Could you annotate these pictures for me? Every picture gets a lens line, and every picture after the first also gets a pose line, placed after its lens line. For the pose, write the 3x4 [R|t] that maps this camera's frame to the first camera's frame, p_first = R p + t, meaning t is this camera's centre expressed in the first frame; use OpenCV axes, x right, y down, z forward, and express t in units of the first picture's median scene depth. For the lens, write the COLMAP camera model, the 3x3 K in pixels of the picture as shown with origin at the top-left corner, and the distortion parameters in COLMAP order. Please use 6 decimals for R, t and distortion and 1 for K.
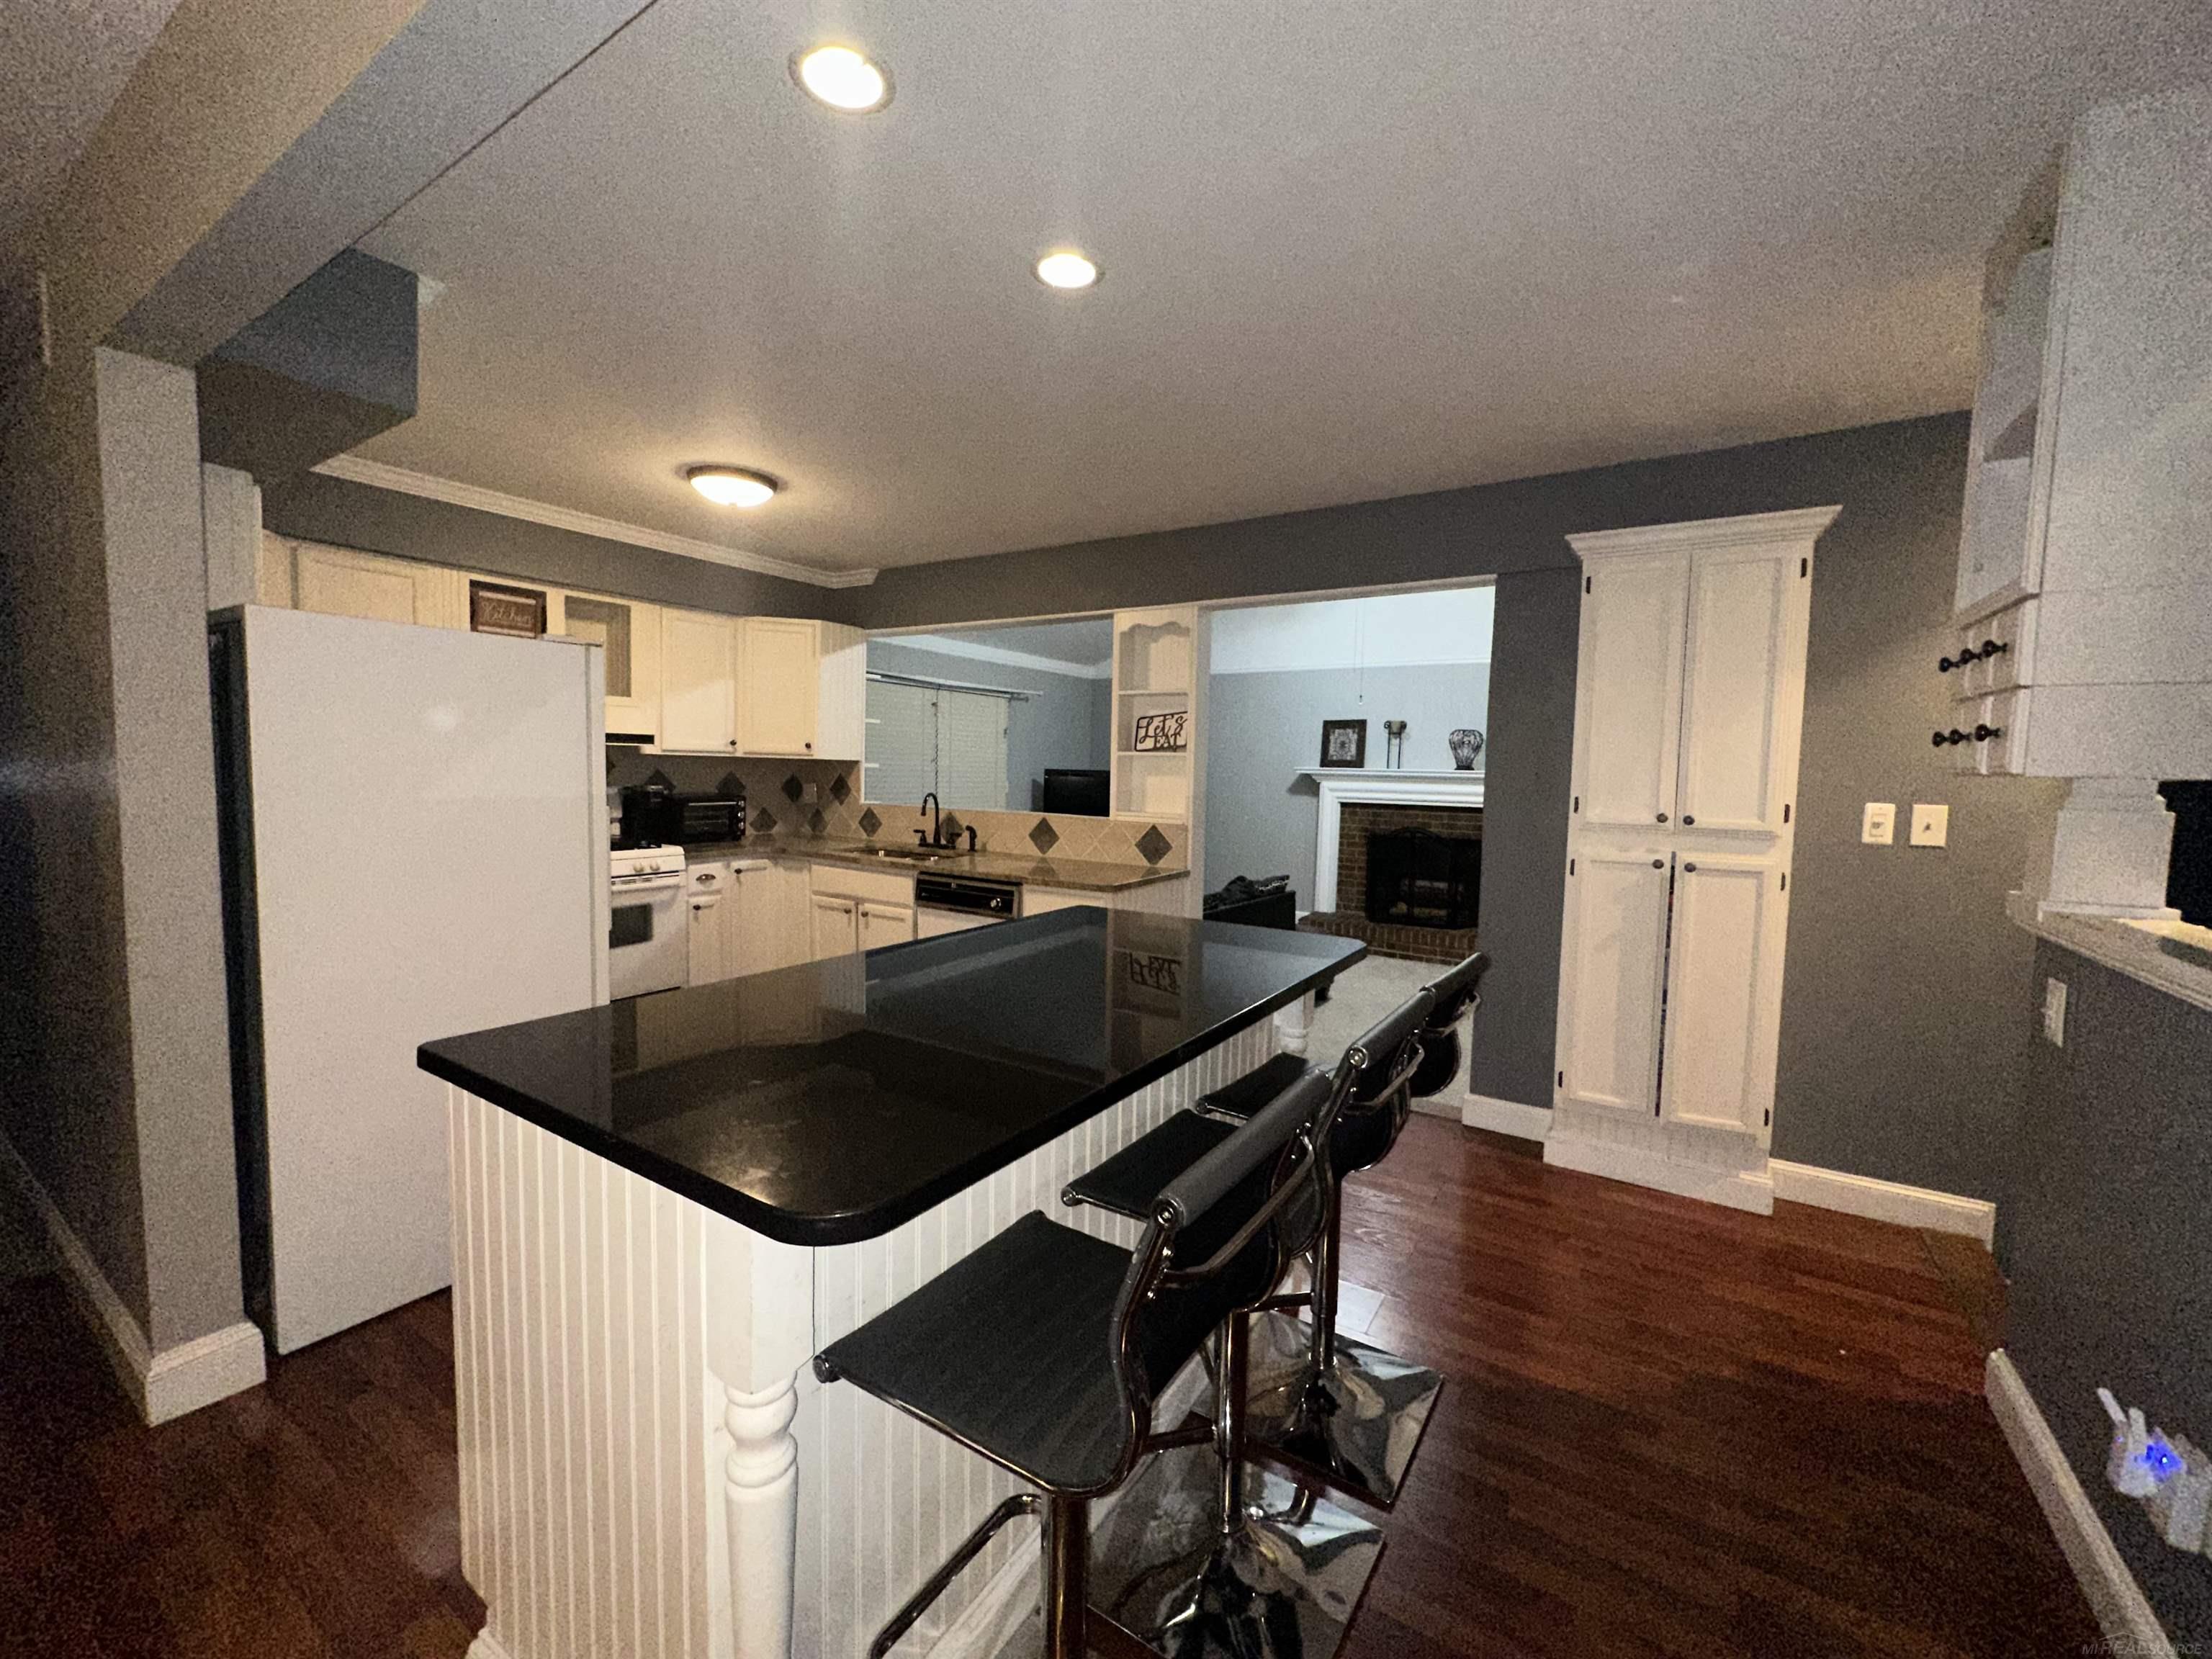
lens RADIAL K [[887.3, 0, 1102.9], [0, 887.3, 828.4], [0, 0, 1]] dist [-0.000757, 0.000023]
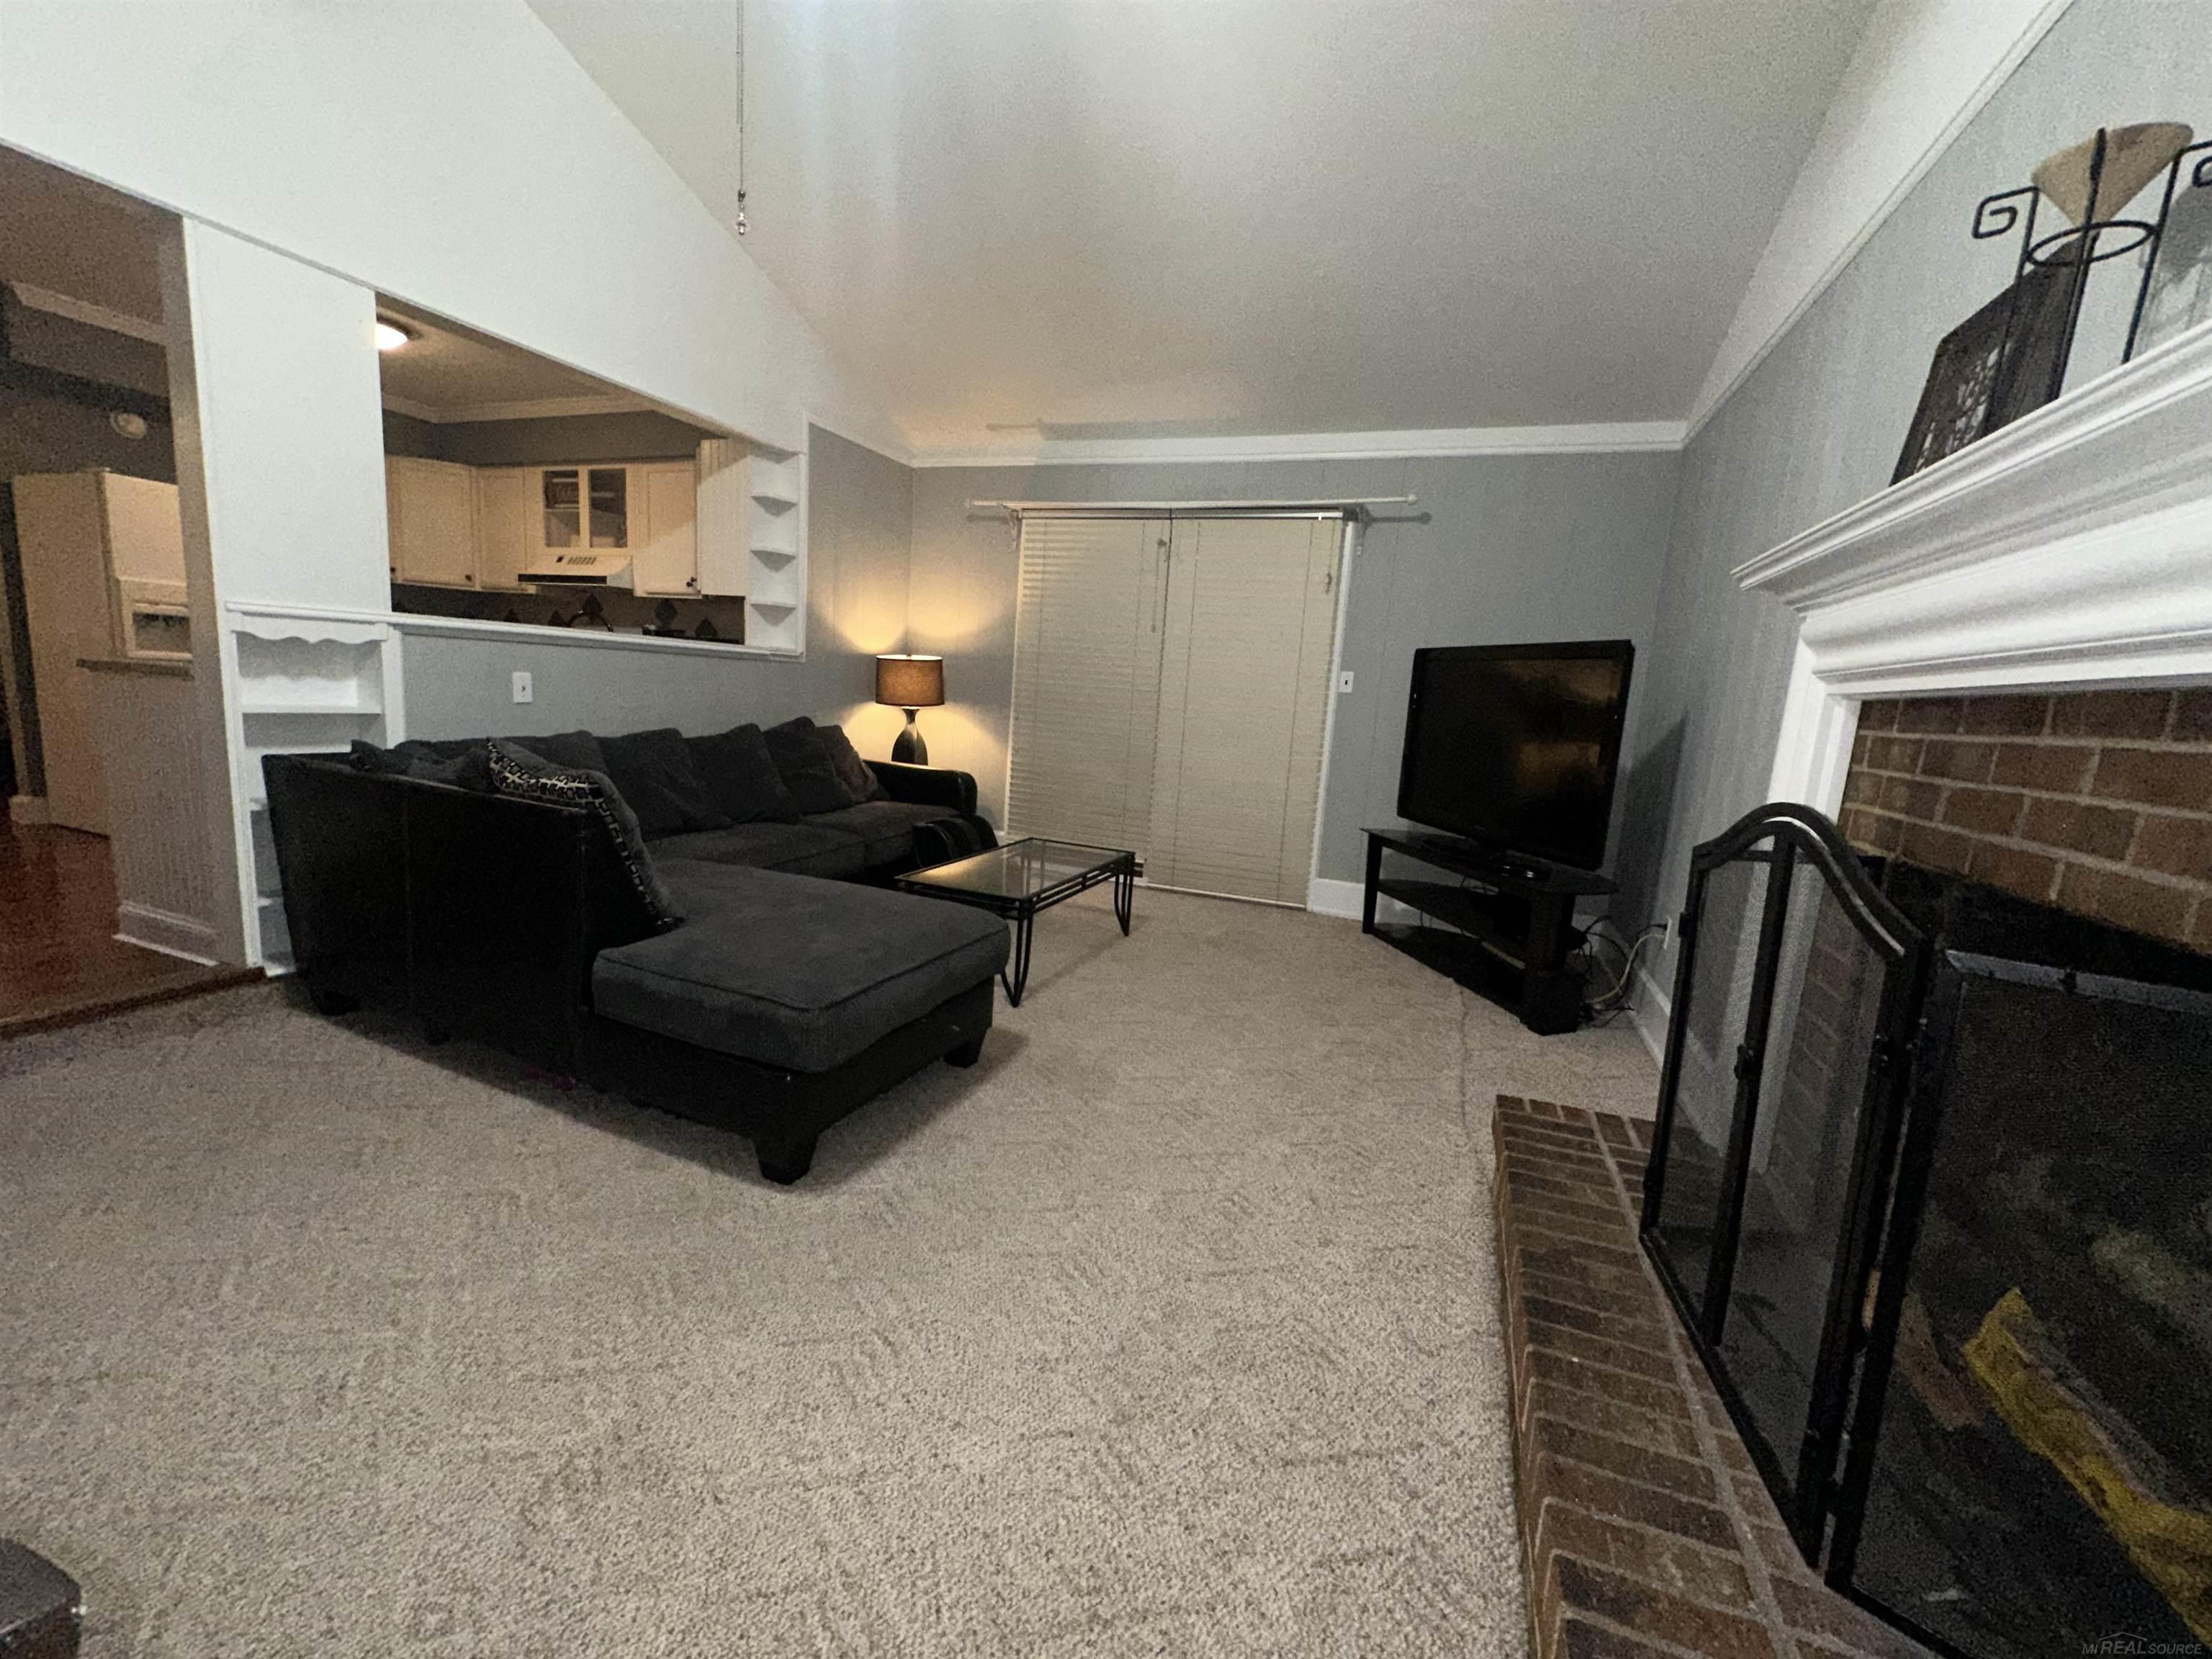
lens RADIAL K [[887.3, 0, 1112.6], [0, 887.3, 830.1], [0, 0, 1]] dist [-0.000757, 0.000023]
pose [[0.208890, 0.141895, -0.967590, 0.814689], [-0.130837, 0.984578, 0.116140, 0.001659], [0.969147, 0.102336, 0.224233, 1.409679]]
